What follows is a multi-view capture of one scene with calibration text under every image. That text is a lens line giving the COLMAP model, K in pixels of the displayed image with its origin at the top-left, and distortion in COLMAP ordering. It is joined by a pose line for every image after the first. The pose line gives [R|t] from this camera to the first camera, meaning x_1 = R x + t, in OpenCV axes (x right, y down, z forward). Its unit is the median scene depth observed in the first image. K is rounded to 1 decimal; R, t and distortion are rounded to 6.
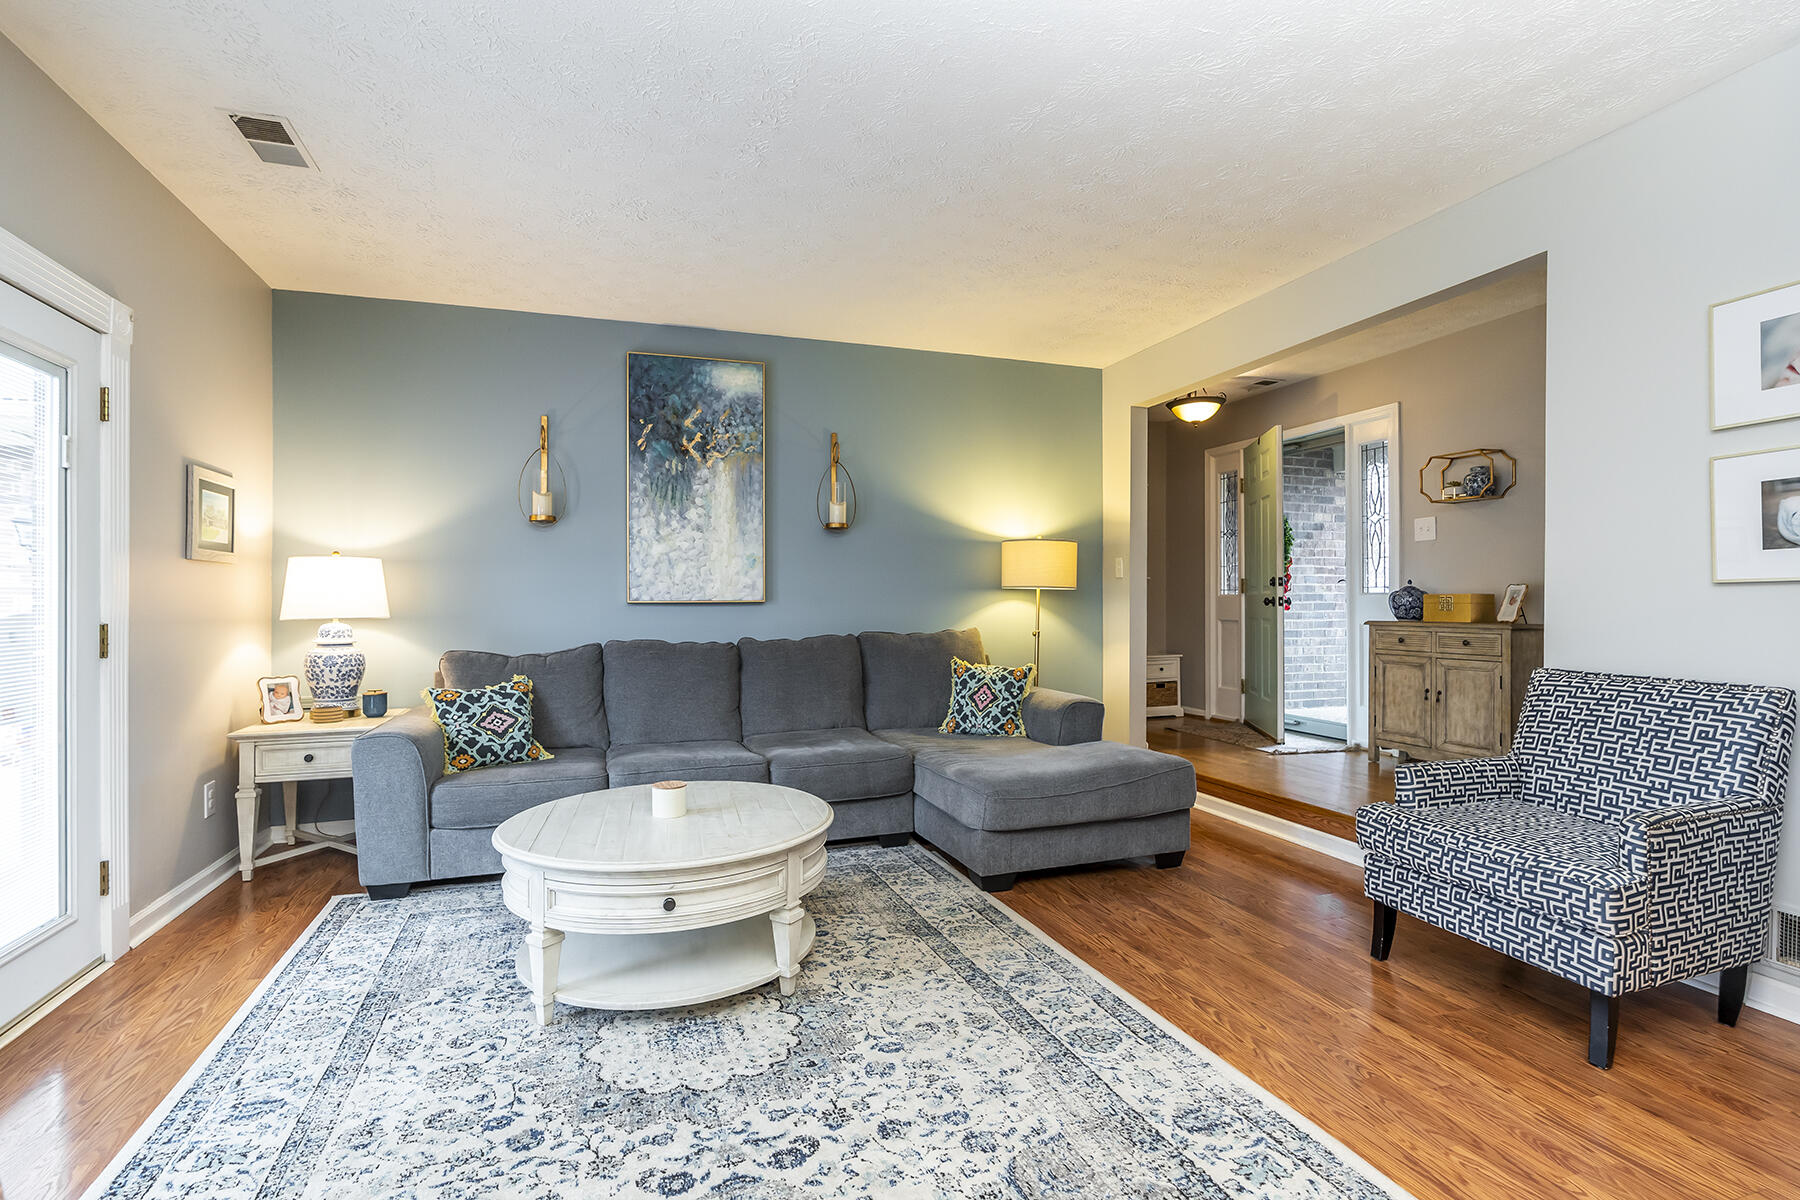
lens RADIAL K [[861.1, 0, 900.0], [0, 861.1, 600.0], [0, 0, 1]] dist [-0.003614, -0.000031]
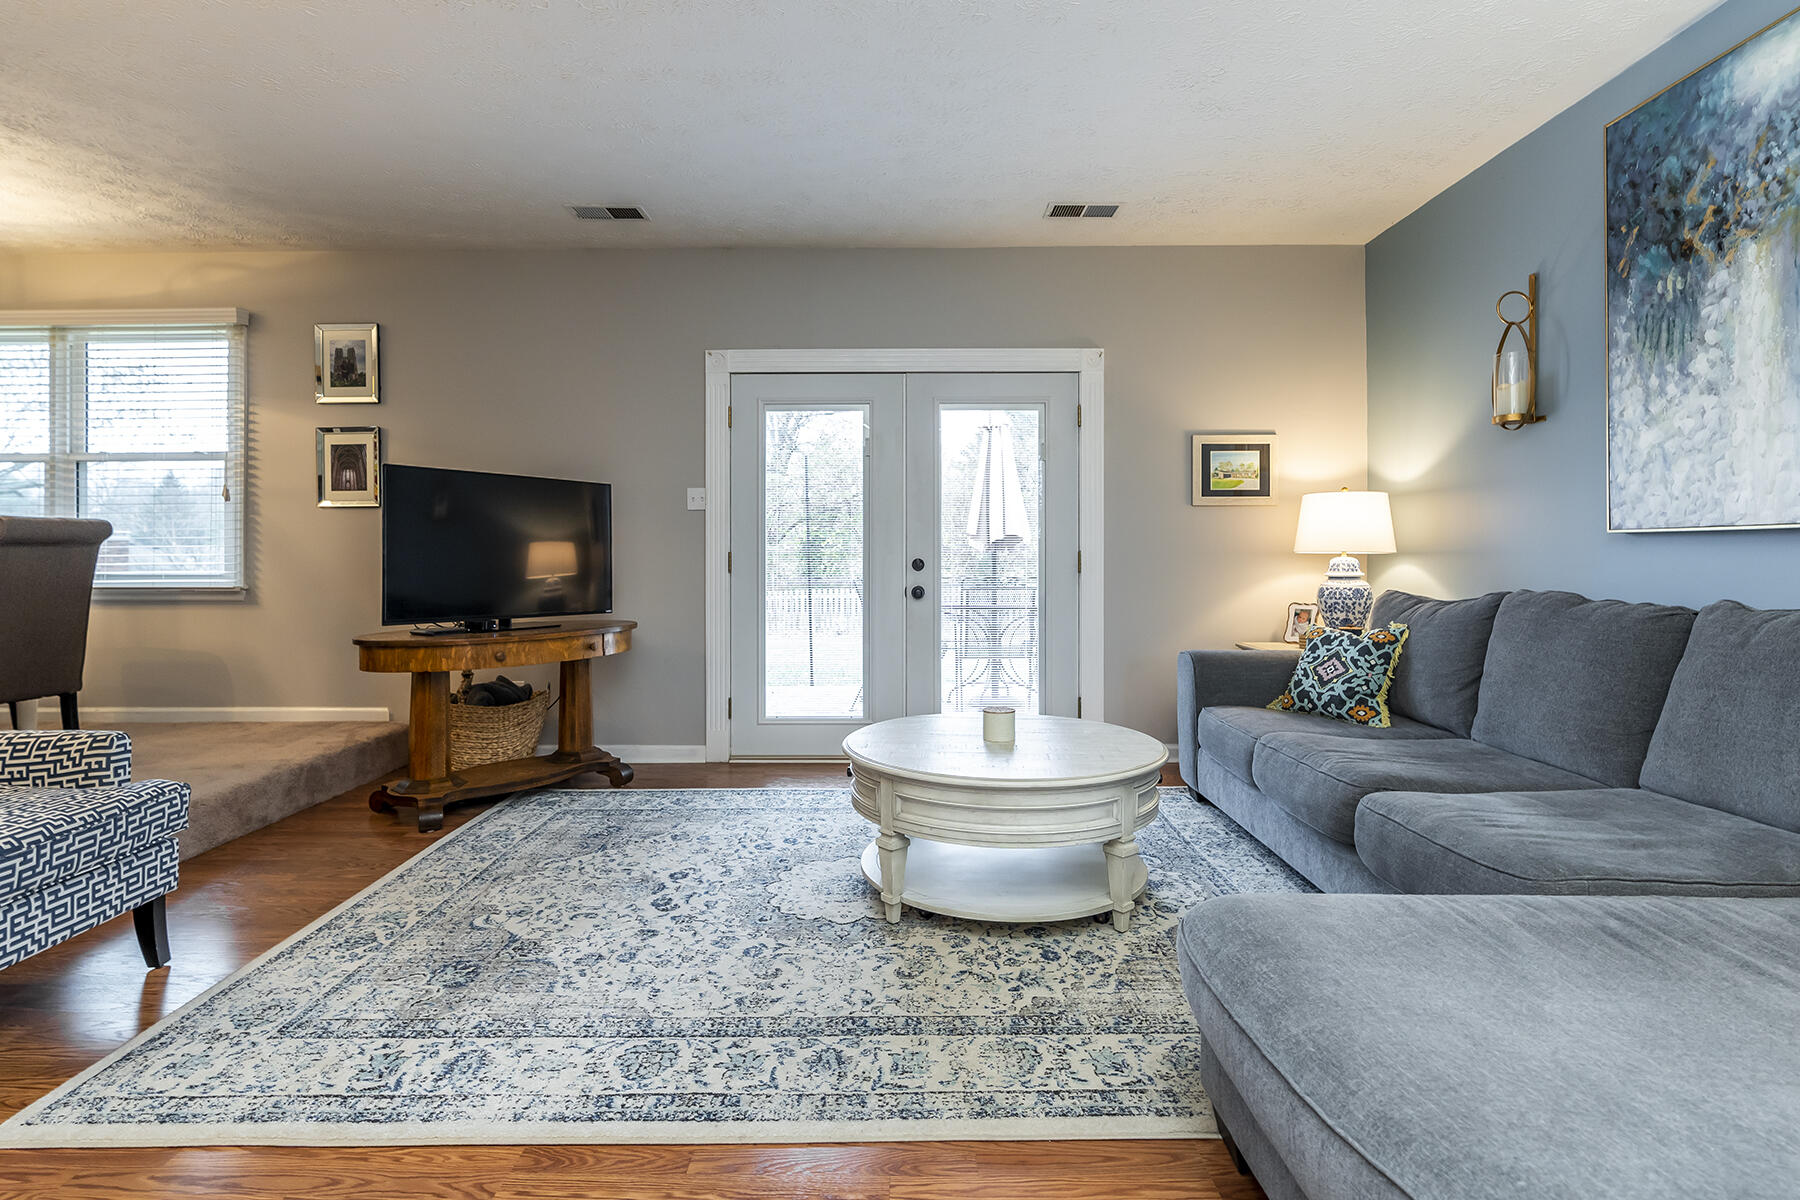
lens RADIAL K [[854.8, 0, 864.3], [0, 854.8, 549.5], [0, 0, 1]] dist [-0.002995, -0.000060]
pose [[-0.346936, 0.003005, -0.937884, 0.452893], [0.005071, 0.999986, 0.001329, 0.012115], [0.937875, -0.004295, -0.346946, 0.730634]]
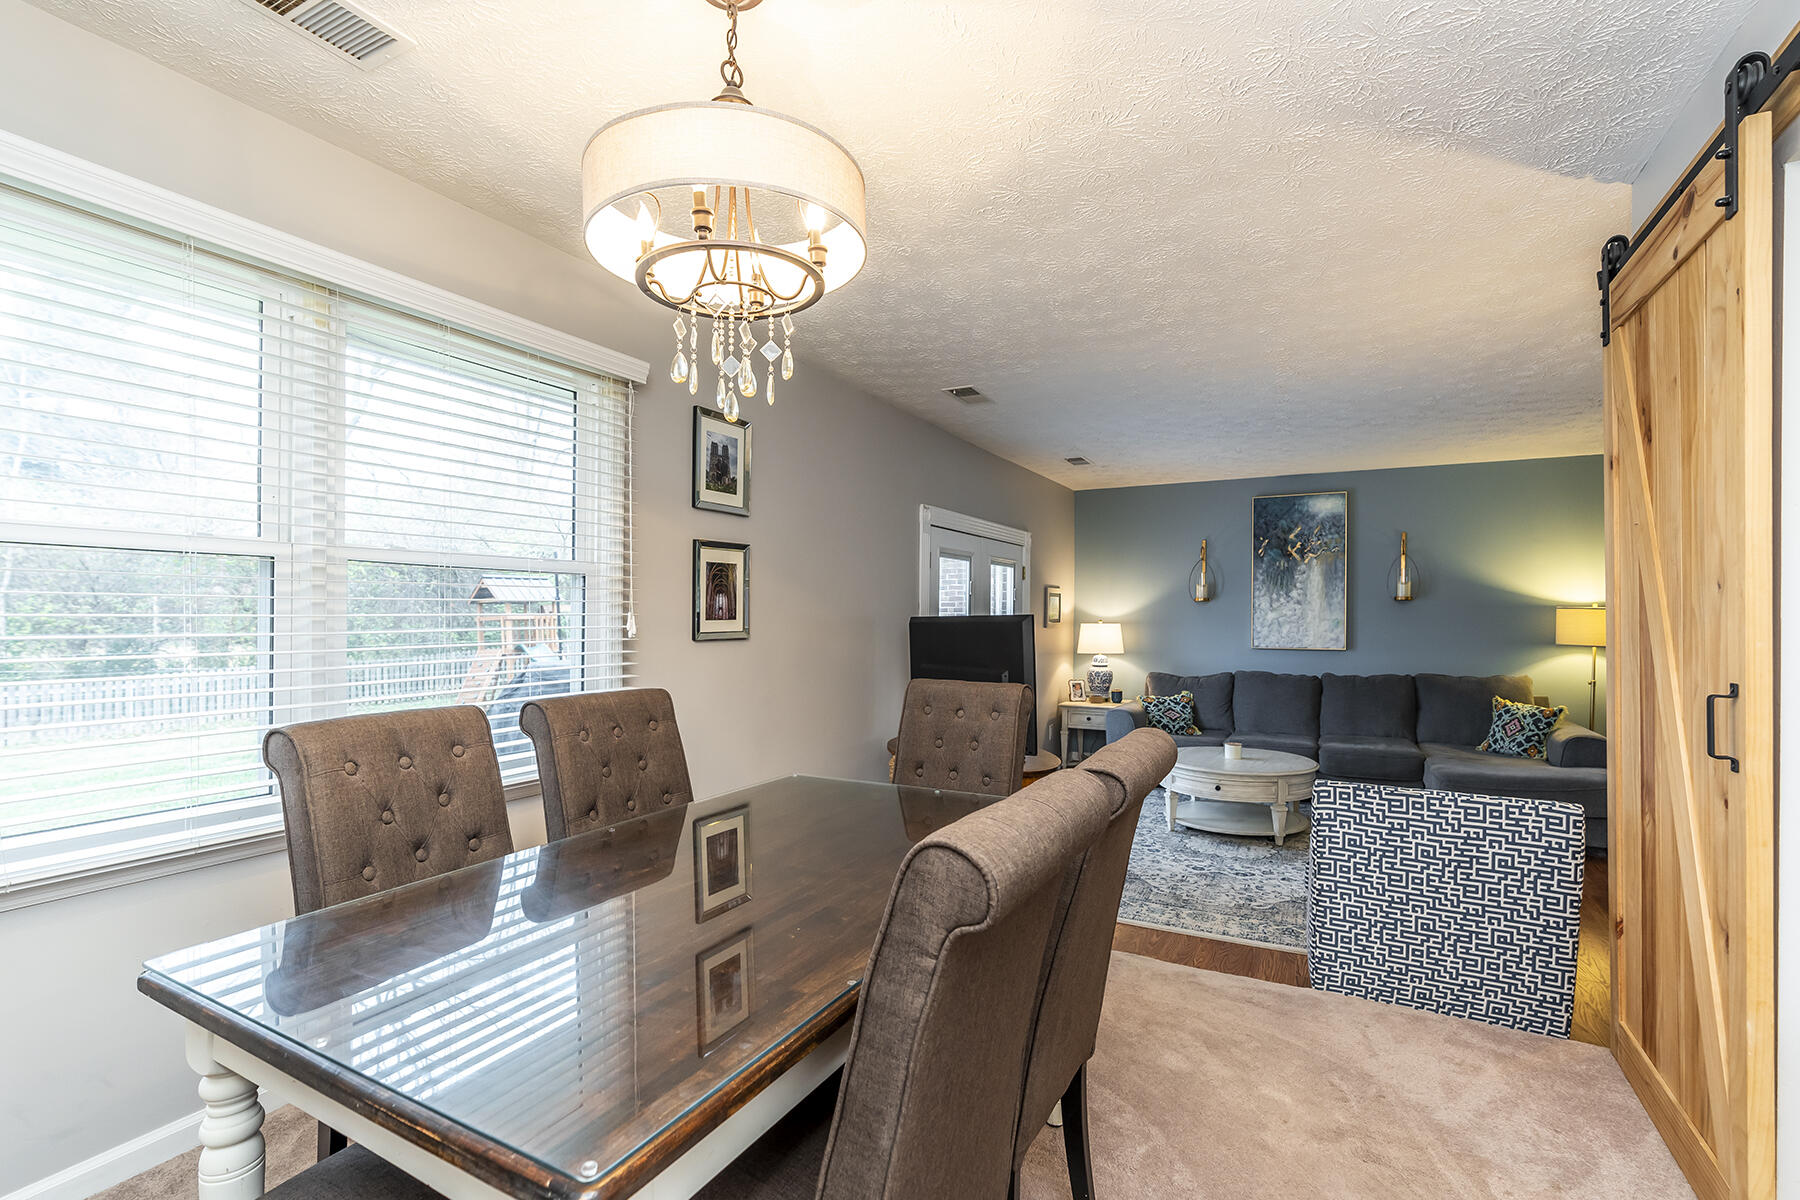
lens RADIAL K [[825.5, 0, 883.5], [0, 825.5, 620.1], [0, 0, 1]] dist [-0.000398, -0.000050]
pose [[0.665376, 0.011003, -0.746427, 0.413194], [-0.003166, 0.999924, 0.011918, -0.069620], [0.746501, -0.005567, 0.665361, -0.613969]]
